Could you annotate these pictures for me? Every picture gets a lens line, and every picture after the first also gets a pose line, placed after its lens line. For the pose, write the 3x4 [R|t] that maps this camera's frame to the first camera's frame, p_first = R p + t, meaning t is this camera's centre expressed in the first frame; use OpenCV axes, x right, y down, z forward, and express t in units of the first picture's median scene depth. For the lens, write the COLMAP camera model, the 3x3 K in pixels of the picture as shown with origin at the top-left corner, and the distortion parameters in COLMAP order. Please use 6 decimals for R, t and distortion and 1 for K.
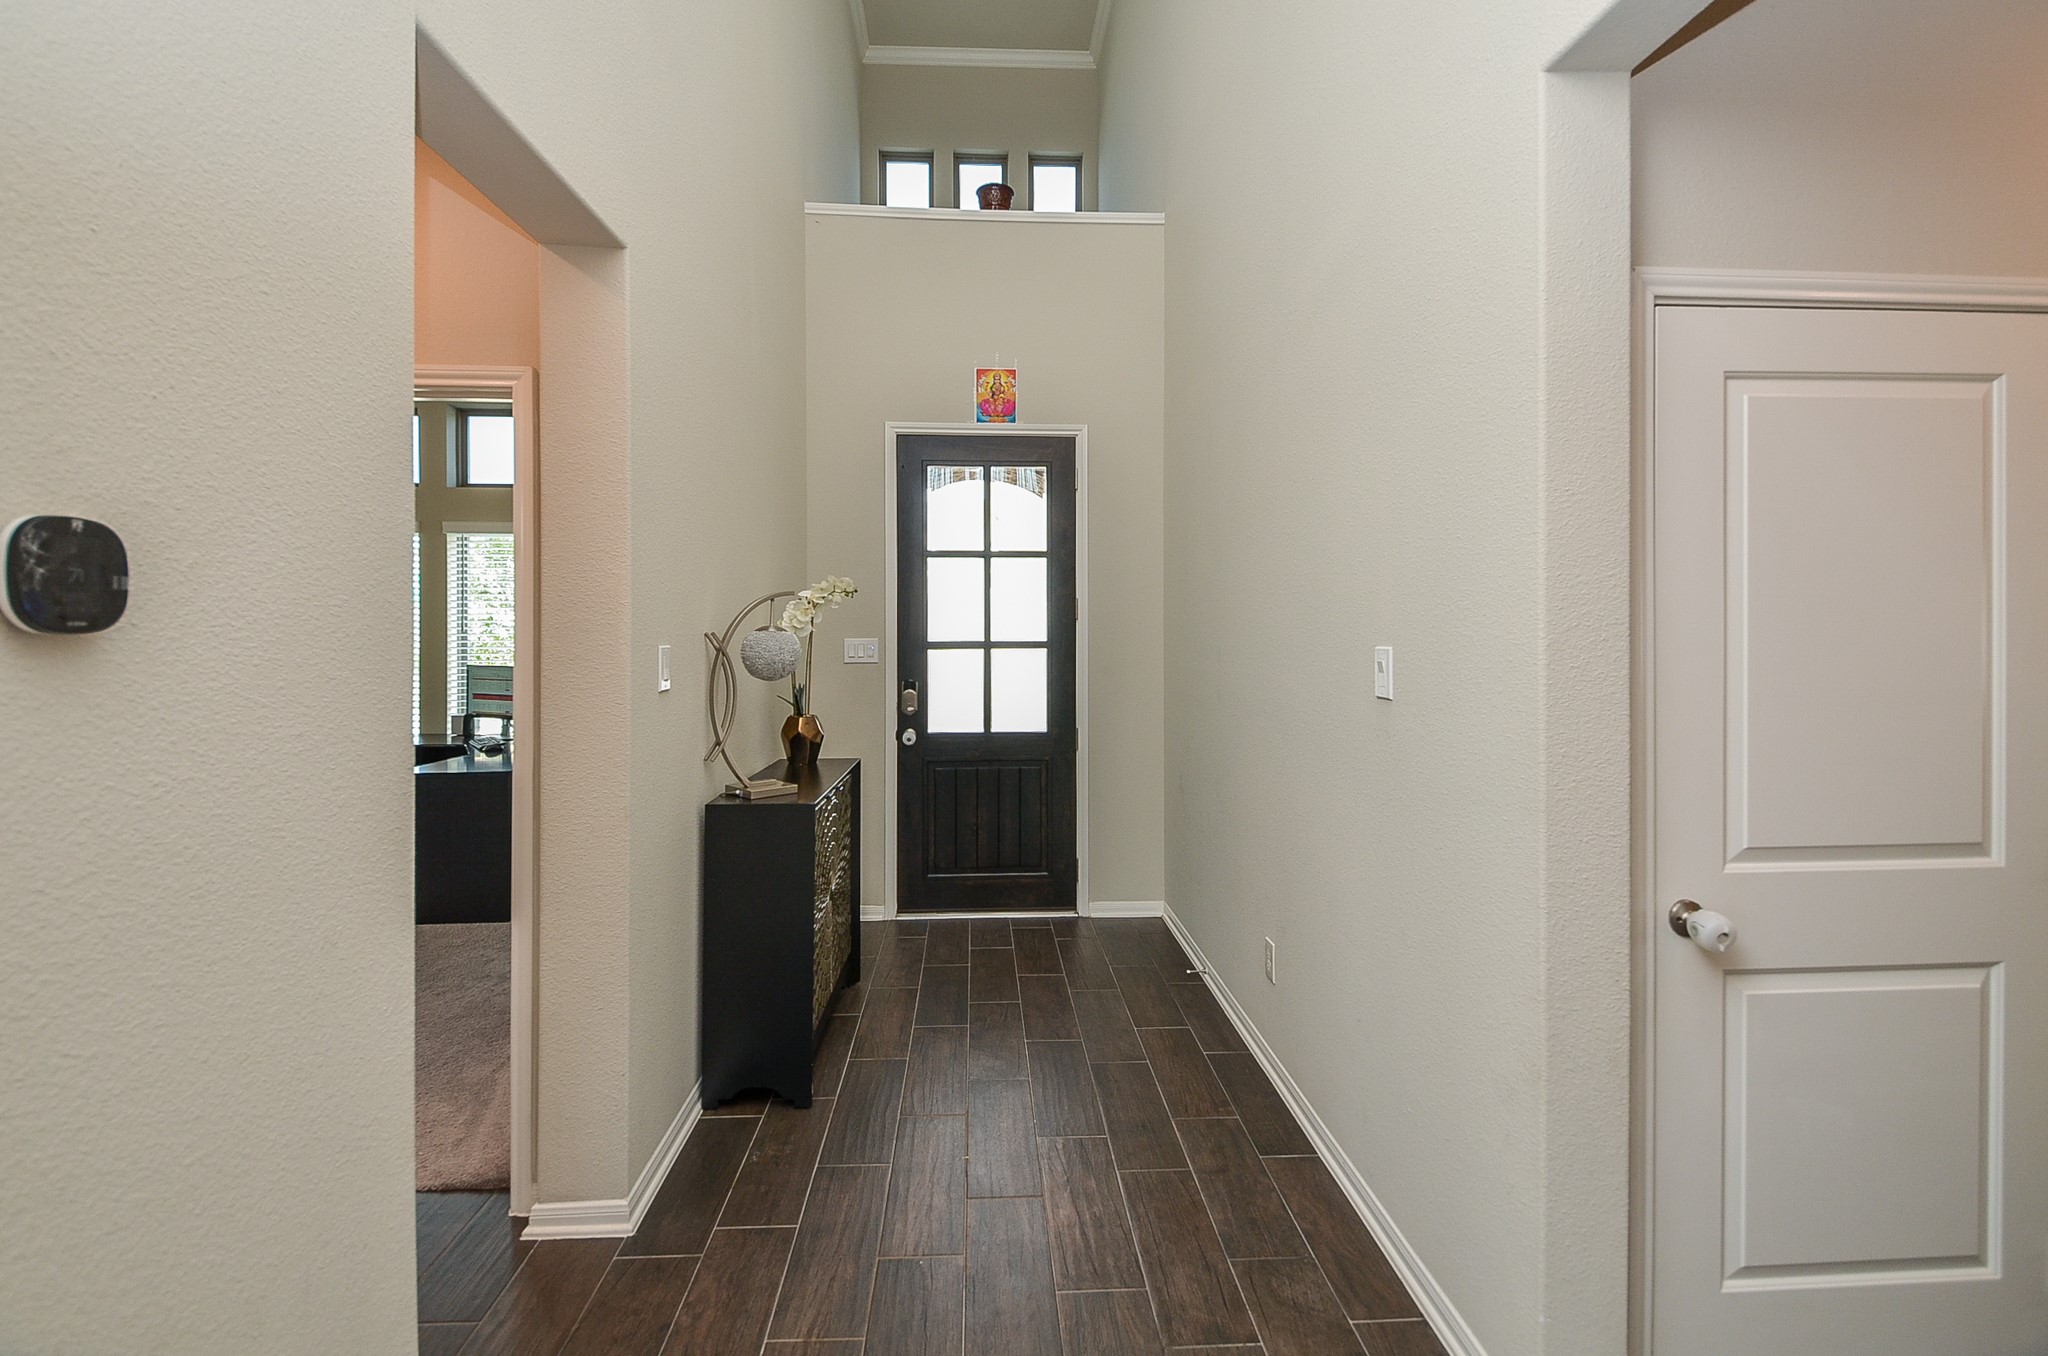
lens RADIAL K [[890.1, 0, 1011.6], [0, 890.1, 639.2], [0, 0, 1]] dist [0.011227, -0.001210]
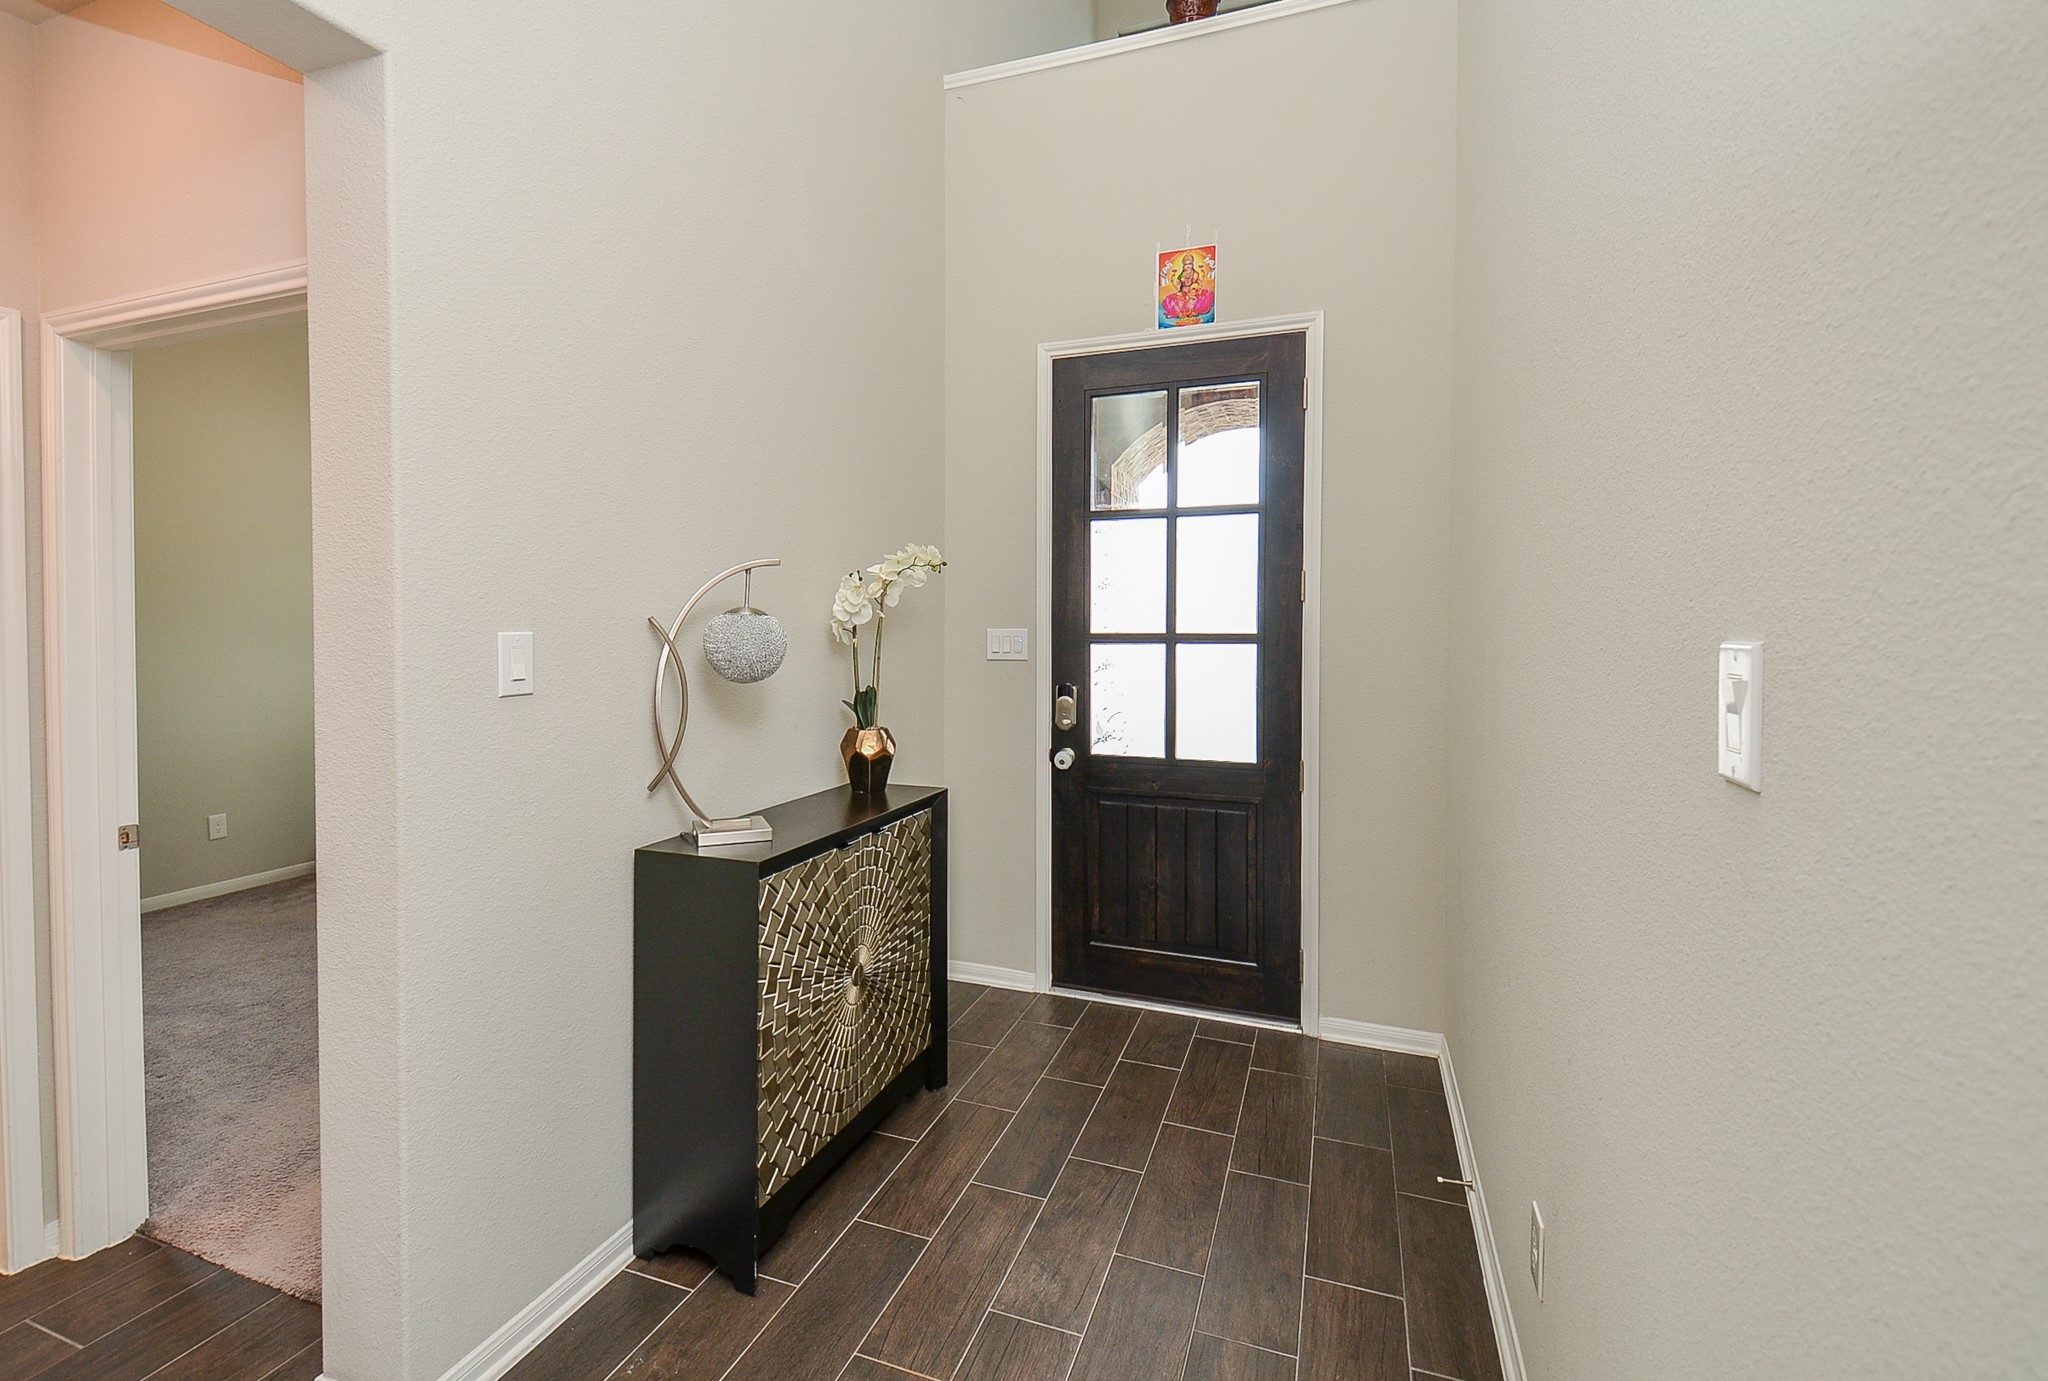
lens RADIAL K [[918.5, 0, 987.1], [0, 918.5, 653.4], [0, 0, 1]] dist [0.014439, -0.001682]
pose [[0.912620, 0.014483, -0.408553, 0.142010], [-0.005338, 0.999709, 0.023513, 0.001981], [0.408775, -0.019277, 0.912432, 0.259383]]
